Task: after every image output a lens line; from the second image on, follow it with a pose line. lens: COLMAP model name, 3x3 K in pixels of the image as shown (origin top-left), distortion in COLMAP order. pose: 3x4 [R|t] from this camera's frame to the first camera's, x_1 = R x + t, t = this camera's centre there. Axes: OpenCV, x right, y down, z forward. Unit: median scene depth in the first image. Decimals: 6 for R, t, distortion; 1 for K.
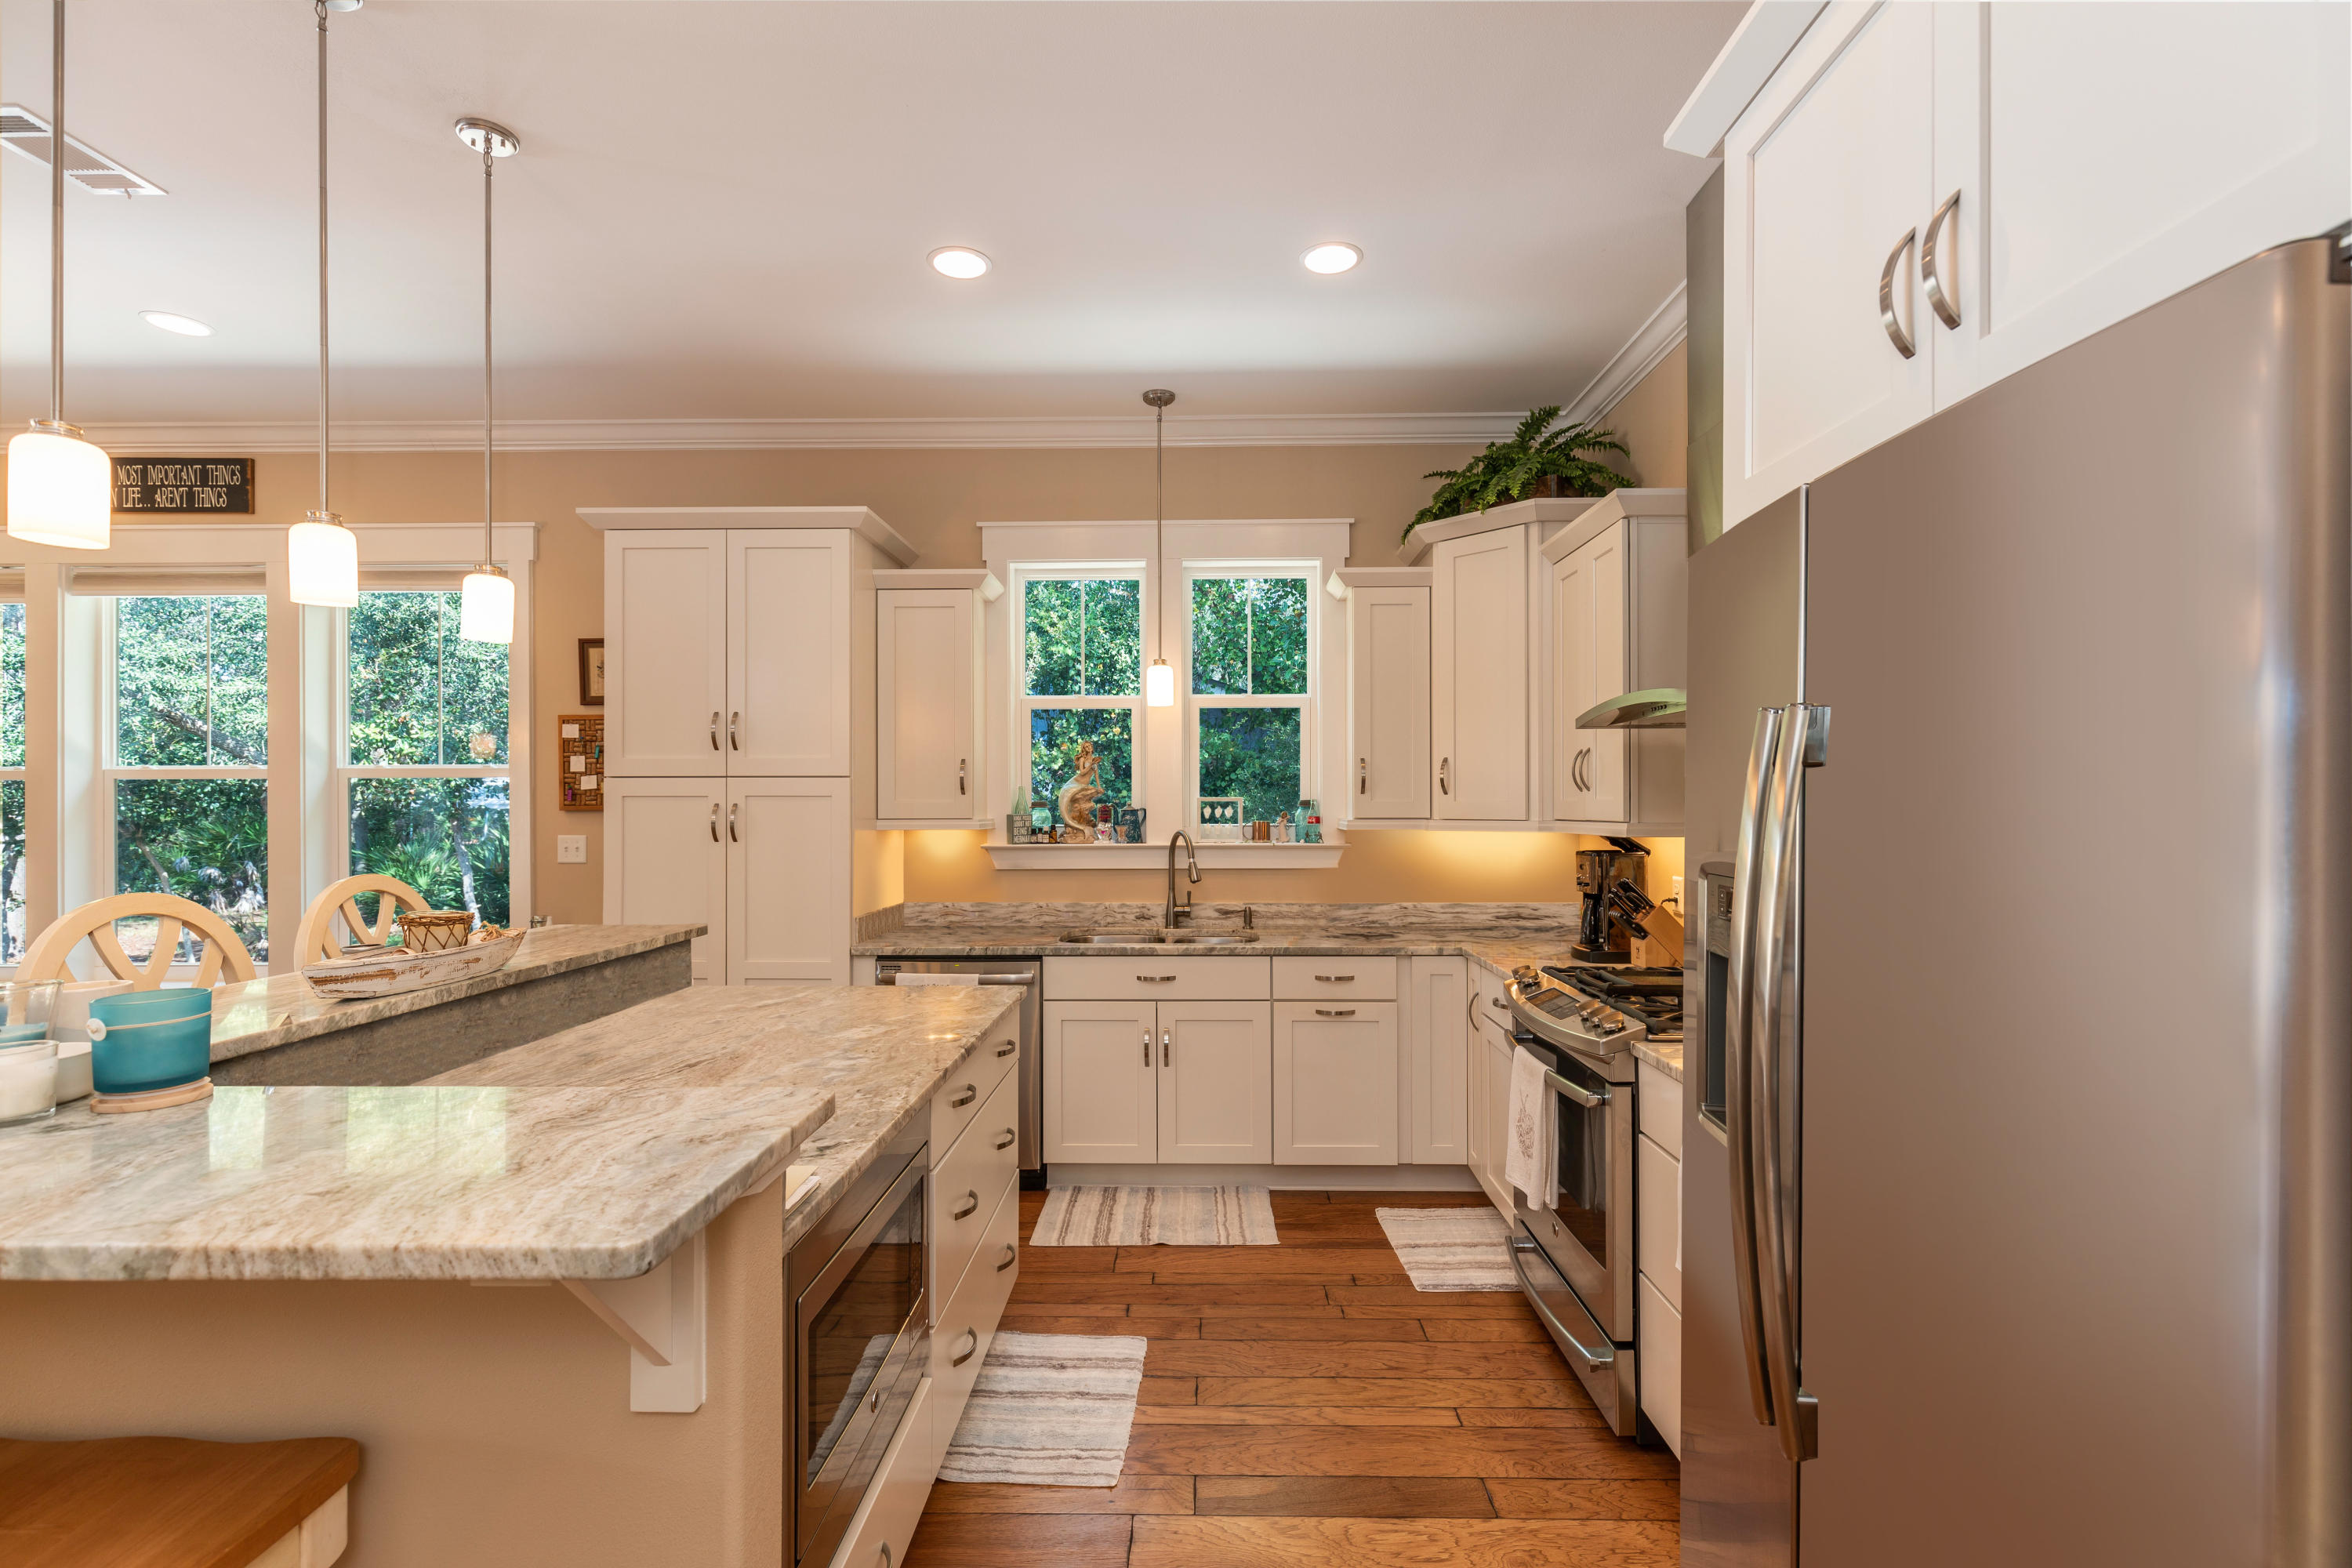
lens RADIAL K [[1063.1, 0, 1189.6], [0, 1063.1, 798.1], [0, 0, 1]] dist [0.008778, -0.000453]
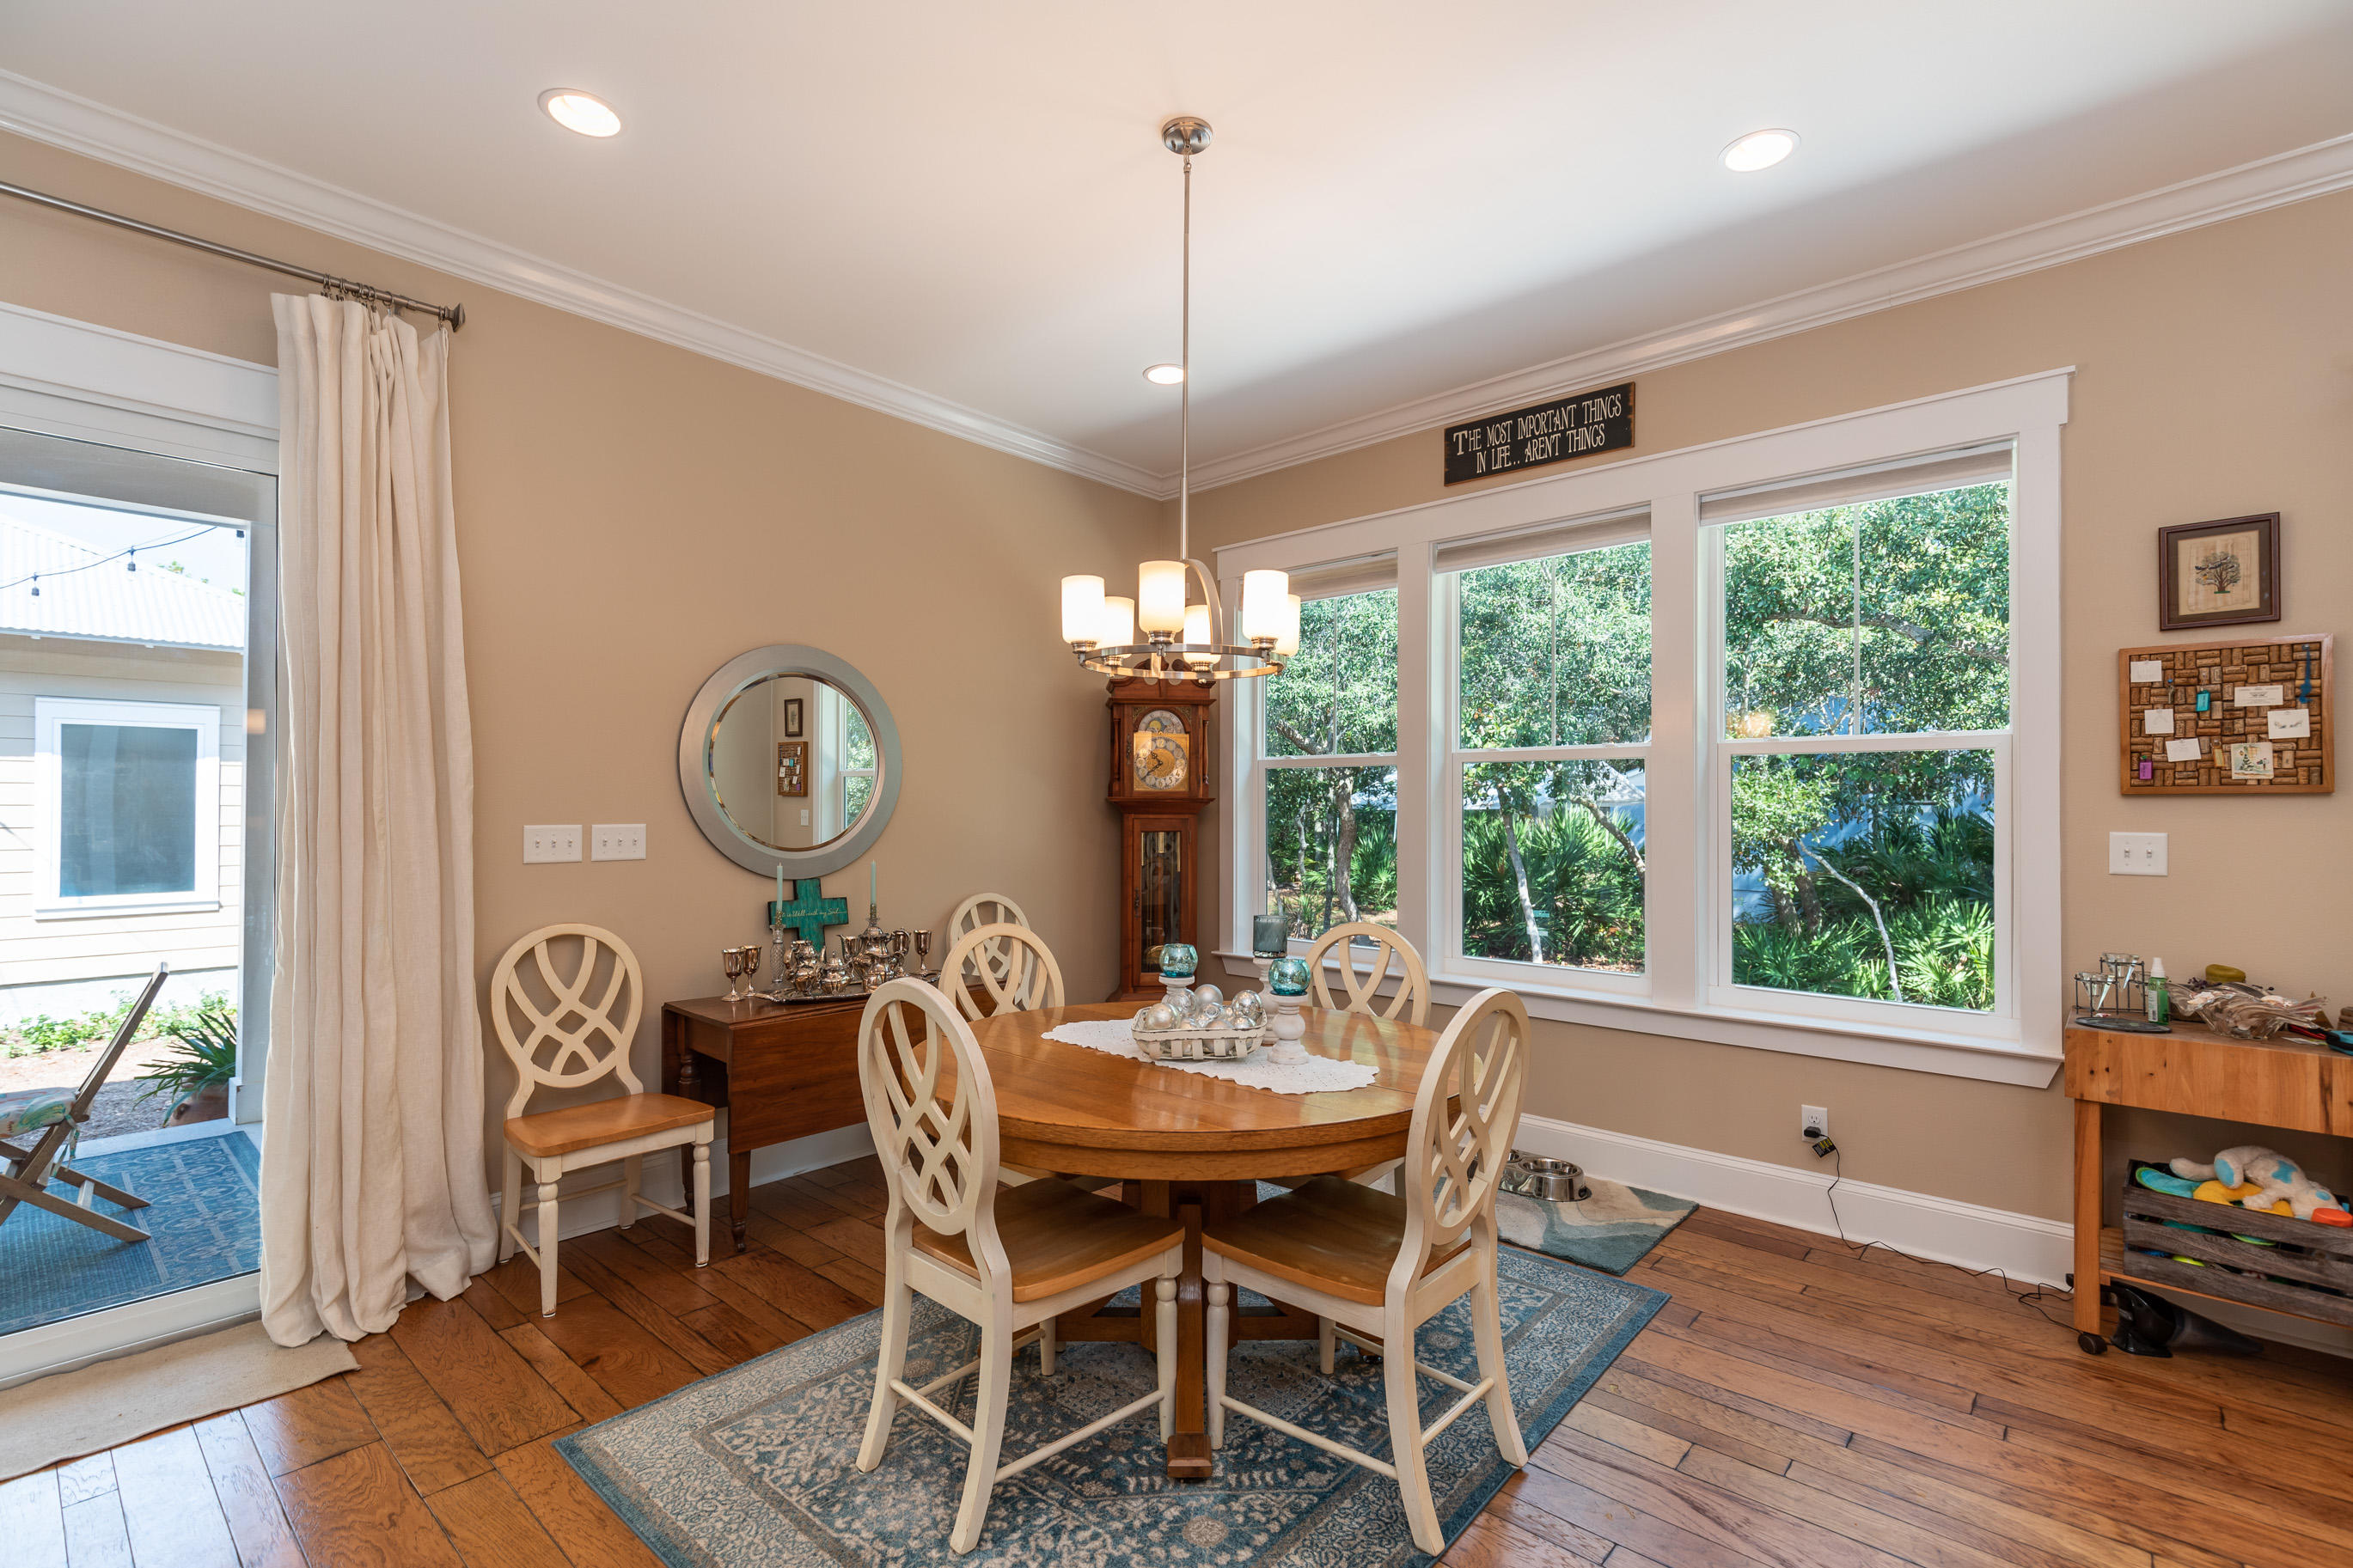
lens RADIAL K [[1063.4, 0, 1190.1], [0, 1063.4, 798.1], [0, 0, 1]] dist [0.008778, -0.000453]
pose [[0.759252, 0.000193, -0.650796, -0.592671], [-0.002612, 0.999993, -0.002751, 0.017041], [0.650791, 0.003789, 0.759247, 0.128316]]
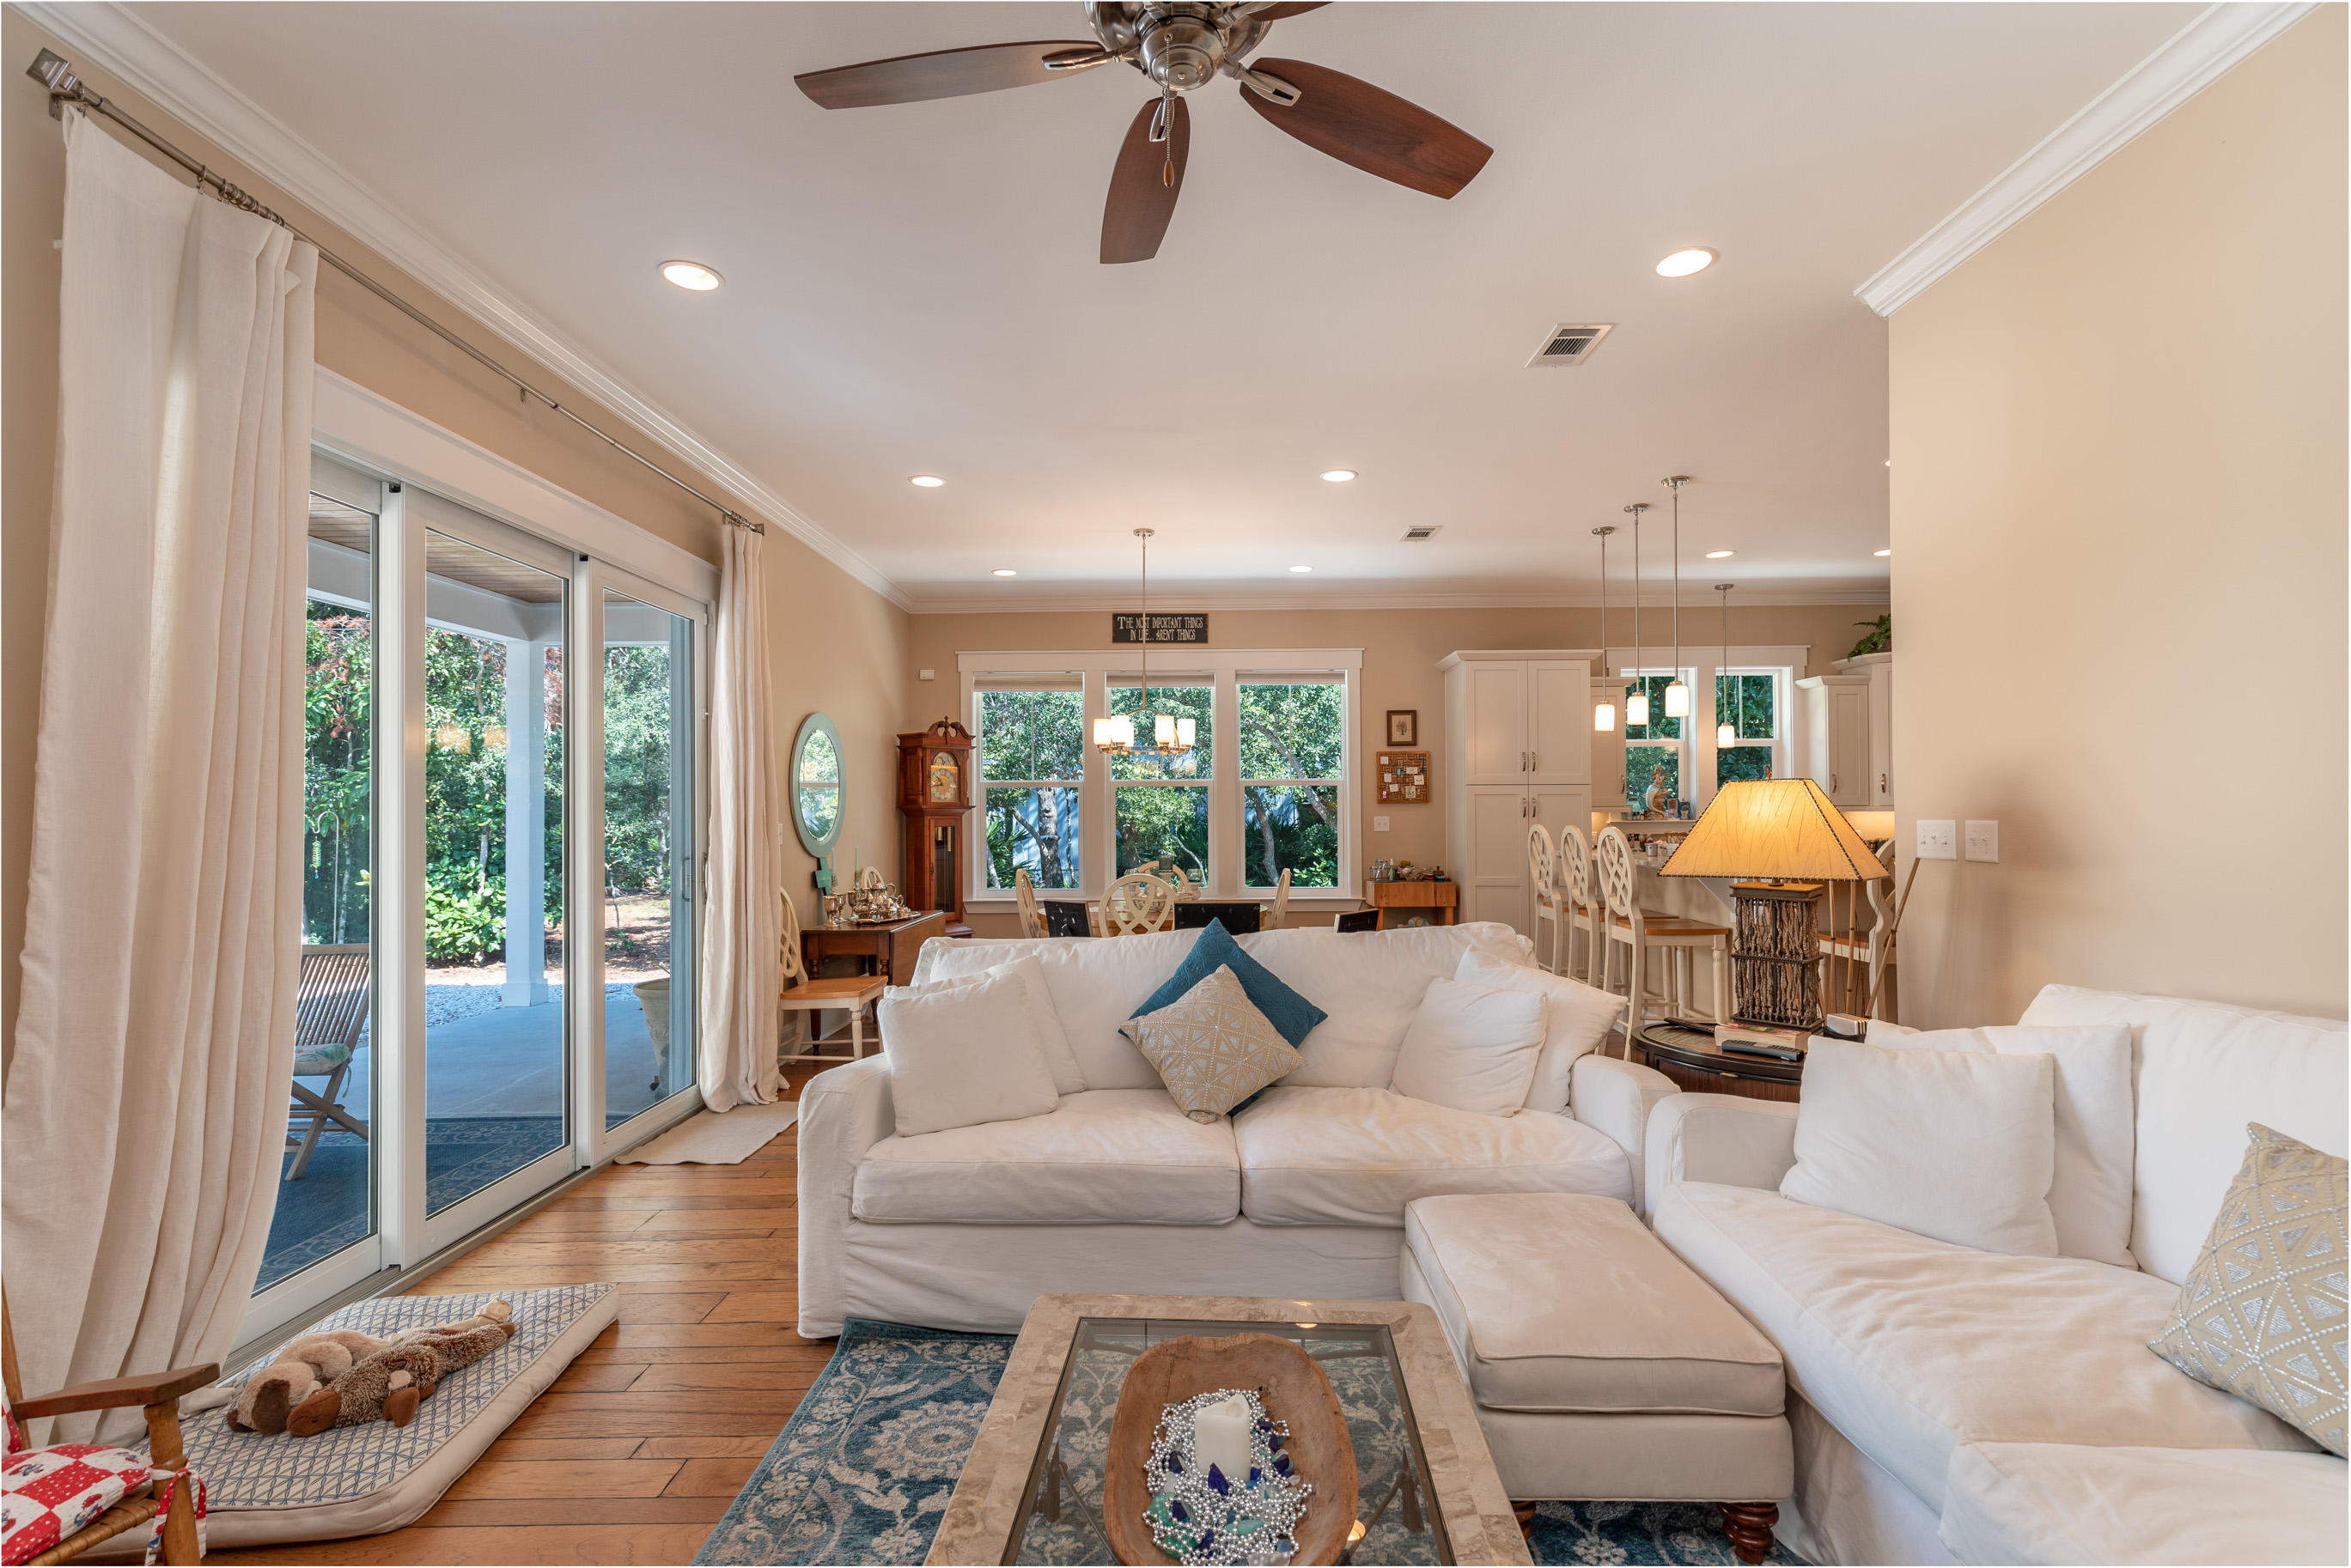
lens RADIAL K [[1062.5, 0, 1189.1], [0, 1062.5, 798.1], [0, 0, 1]] dist [0.008778, -0.000453]
pose [[0.999938, -0.004029, 0.010364, -0.930174], [0.004093, 0.999972, -0.006227, 0.012829], [-0.010339, 0.006269, 0.999927, -0.832658]]
